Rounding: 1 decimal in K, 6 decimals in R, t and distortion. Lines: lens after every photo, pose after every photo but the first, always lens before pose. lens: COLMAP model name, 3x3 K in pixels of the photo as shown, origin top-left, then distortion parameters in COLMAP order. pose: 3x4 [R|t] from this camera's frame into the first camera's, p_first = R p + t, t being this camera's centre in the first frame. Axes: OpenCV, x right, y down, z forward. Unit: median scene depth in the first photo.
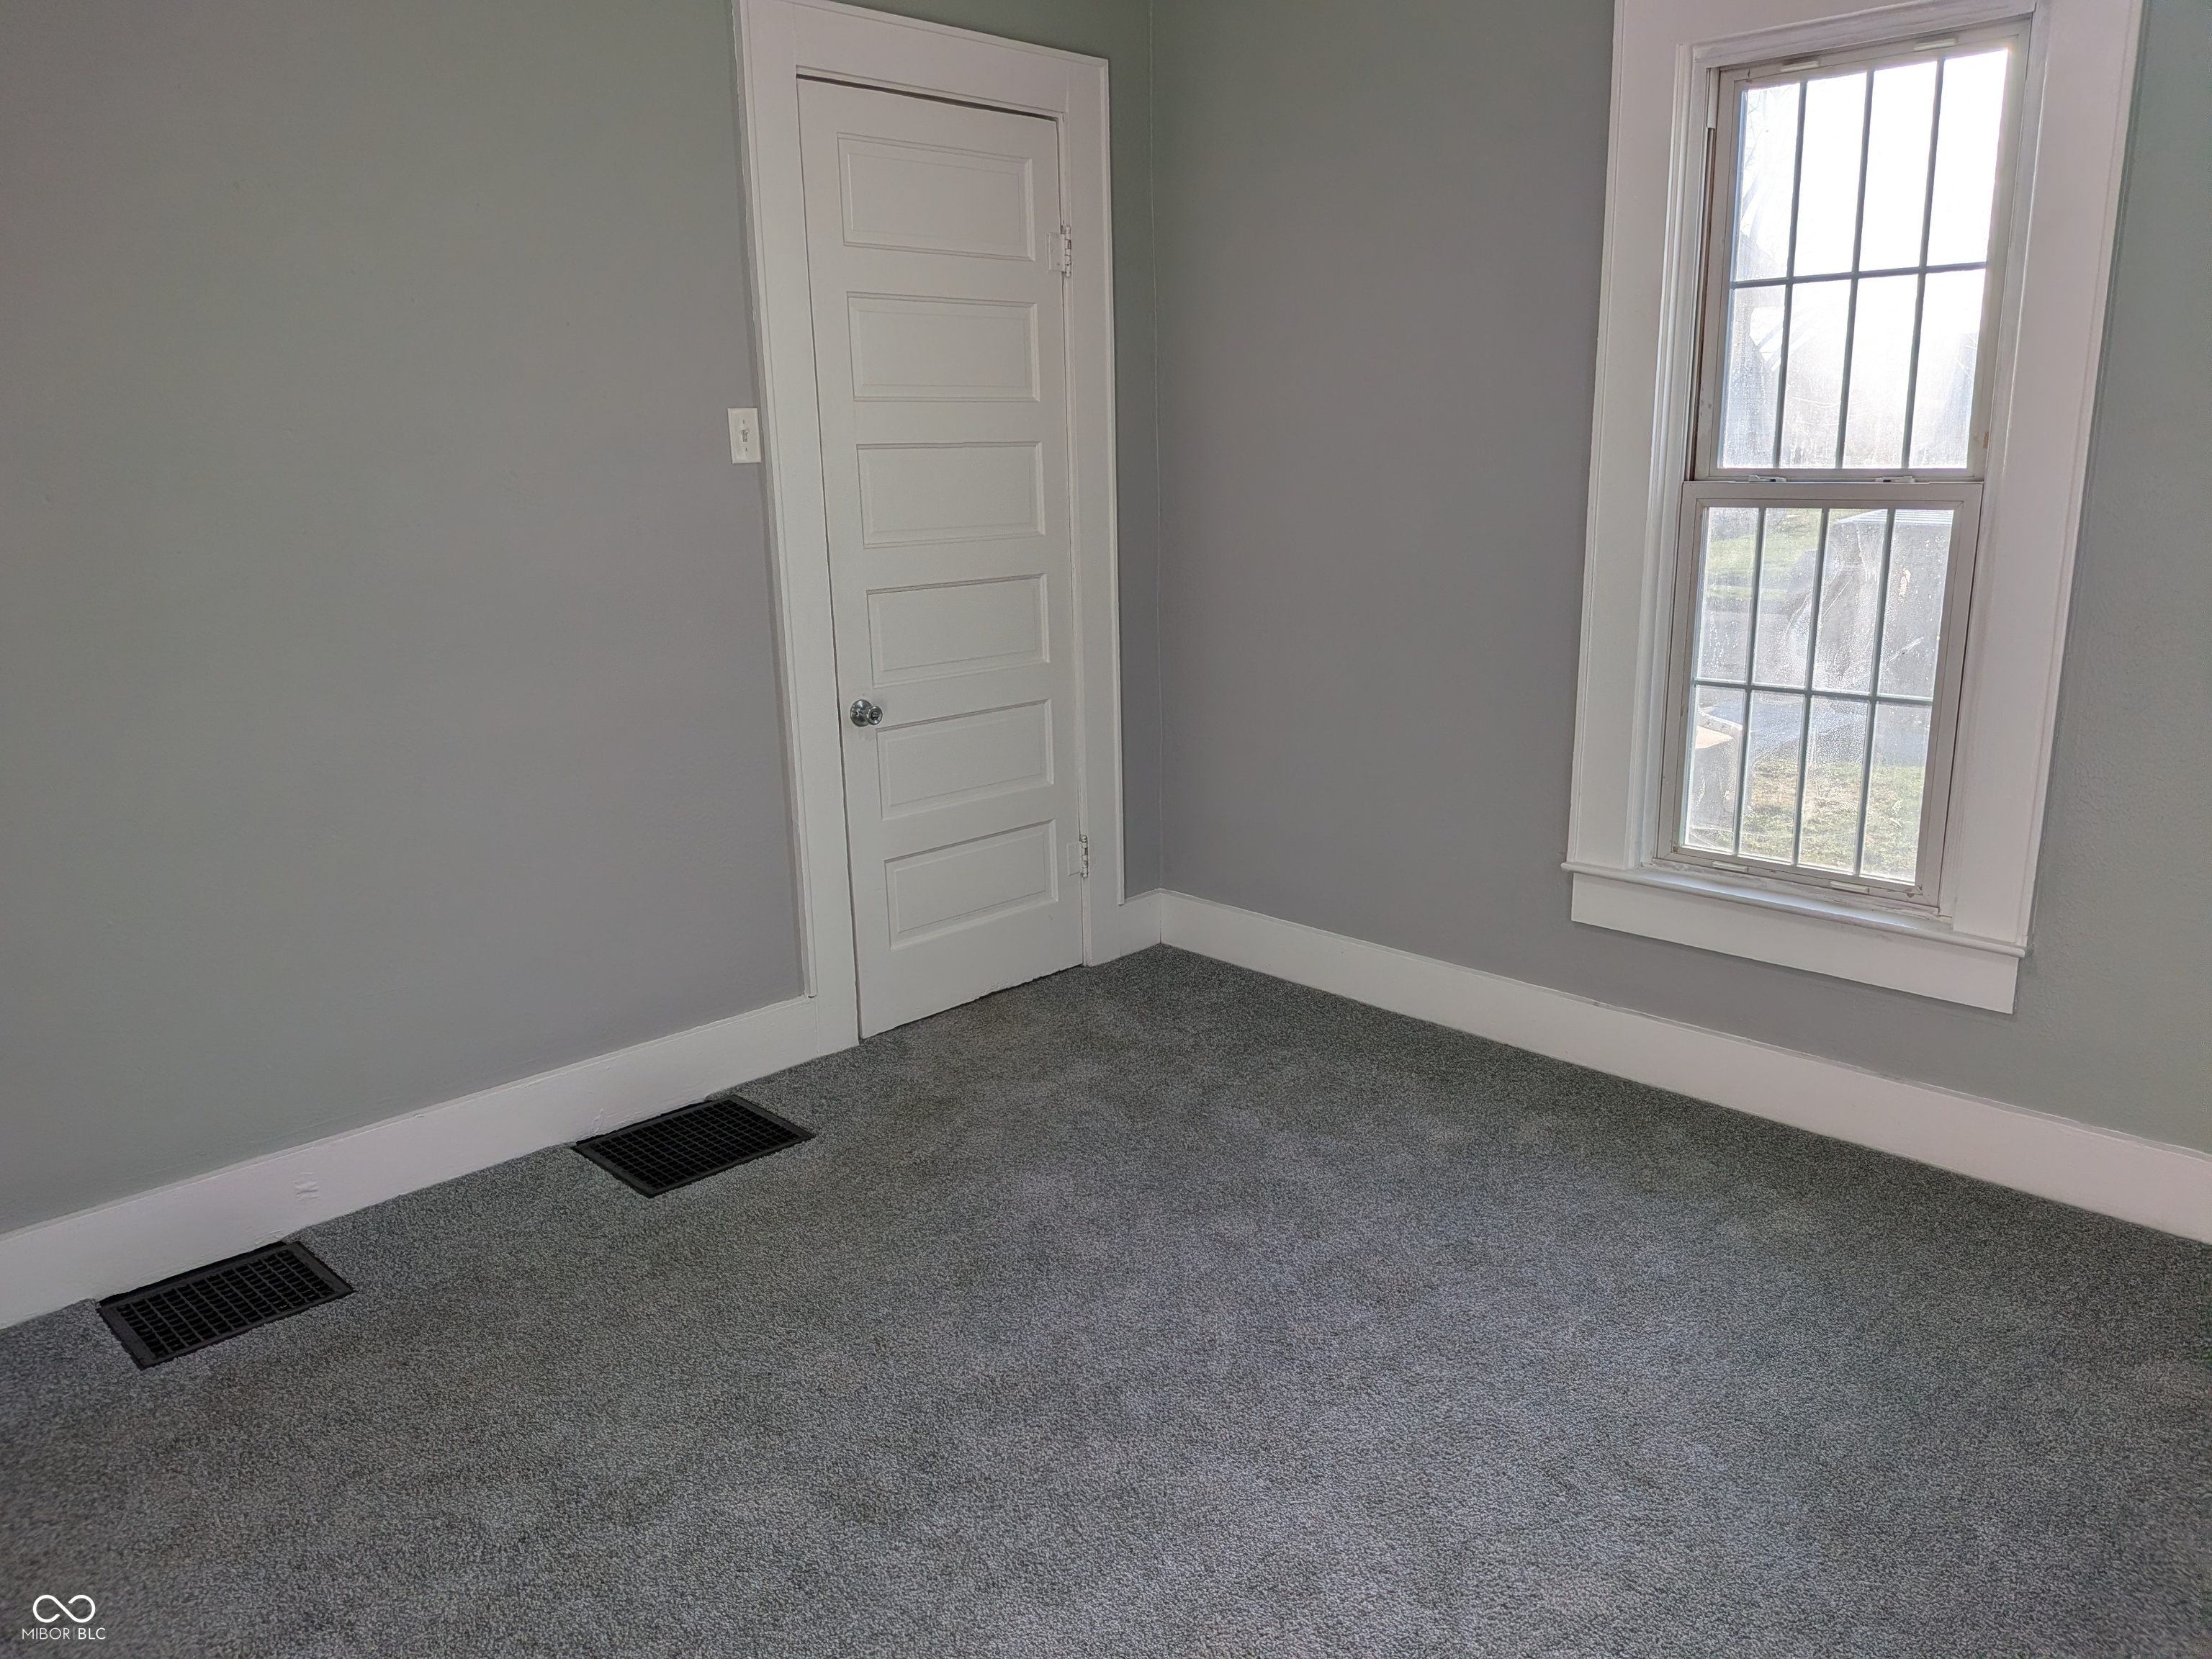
lens RADIAL K [[1600.3, 0, 1106.0], [0, 1600.3, 829.5], [0, 0, 1]] dist [-0.021345, -0.004288]
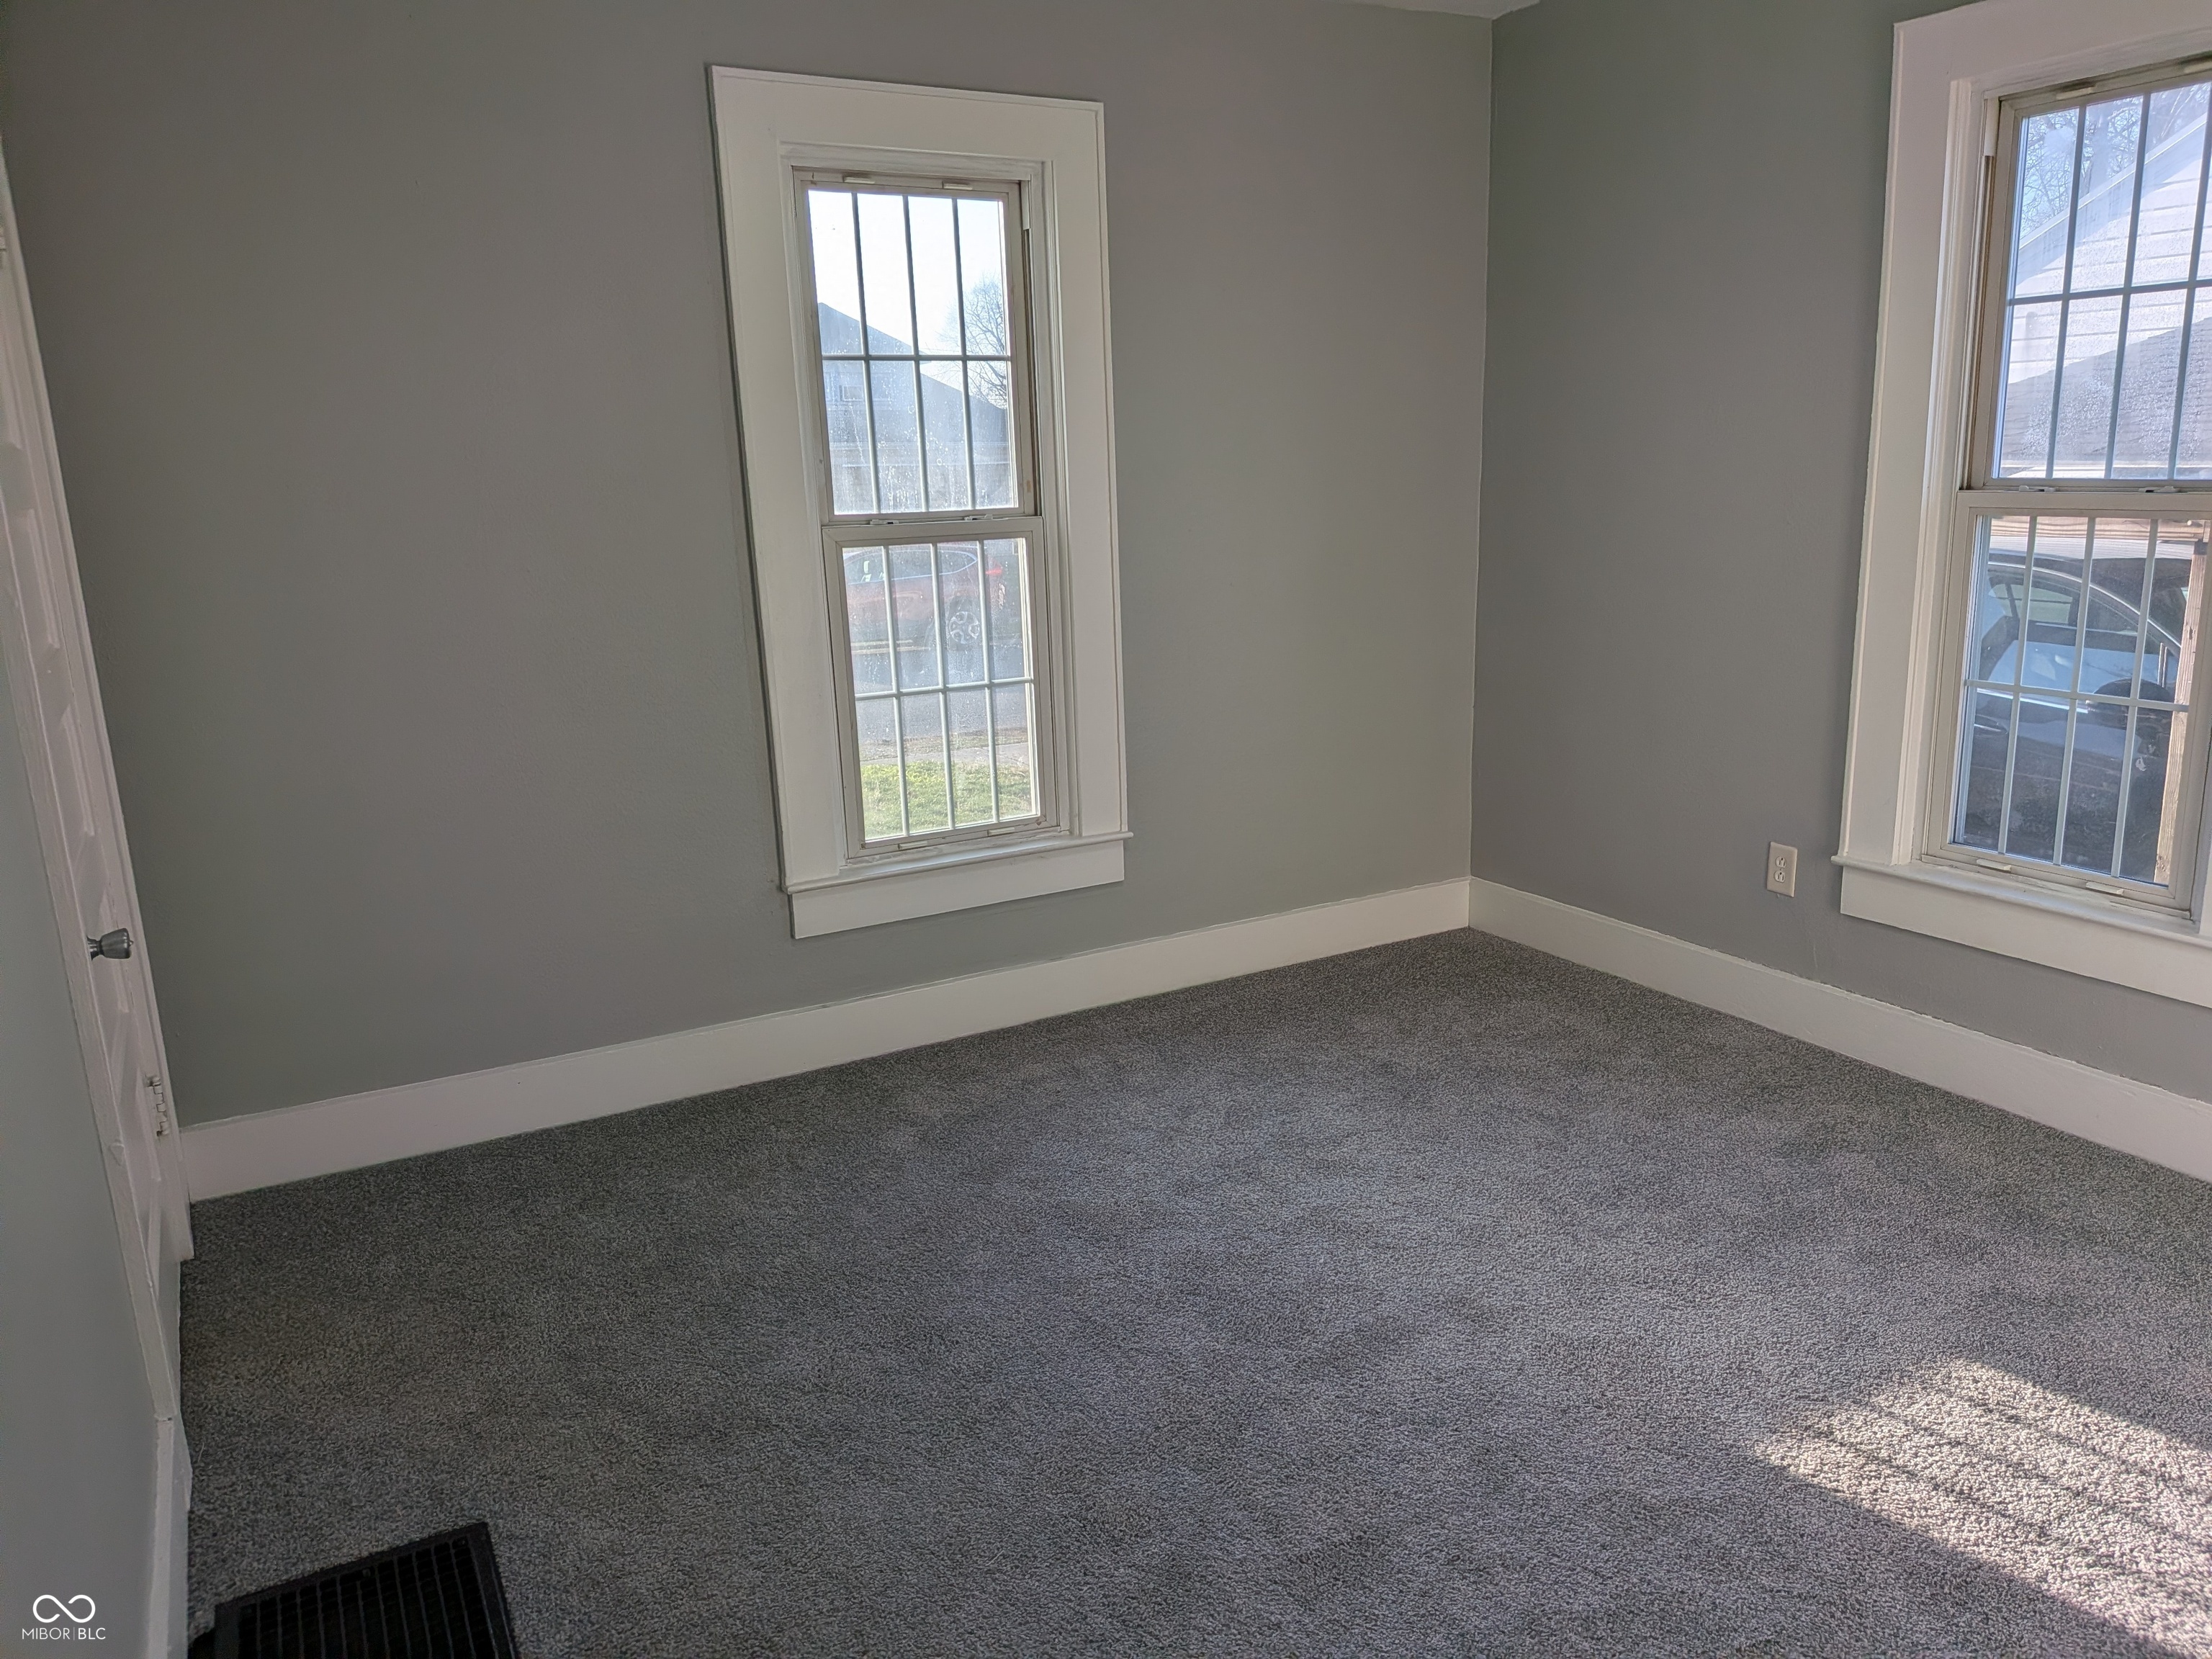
lens RADIAL K [[1591.0, 0, 1094.7], [0, 1591.0, 830.0], [0, 0, 1]] dist [0.079873, -0.139055]
pose [[0.272893, -0.197588, 0.941535, -0.739091], [0.259437, 0.957538, 0.125751, -0.108963], [-0.926403, 0.209953, 0.312567, 0.529441]]
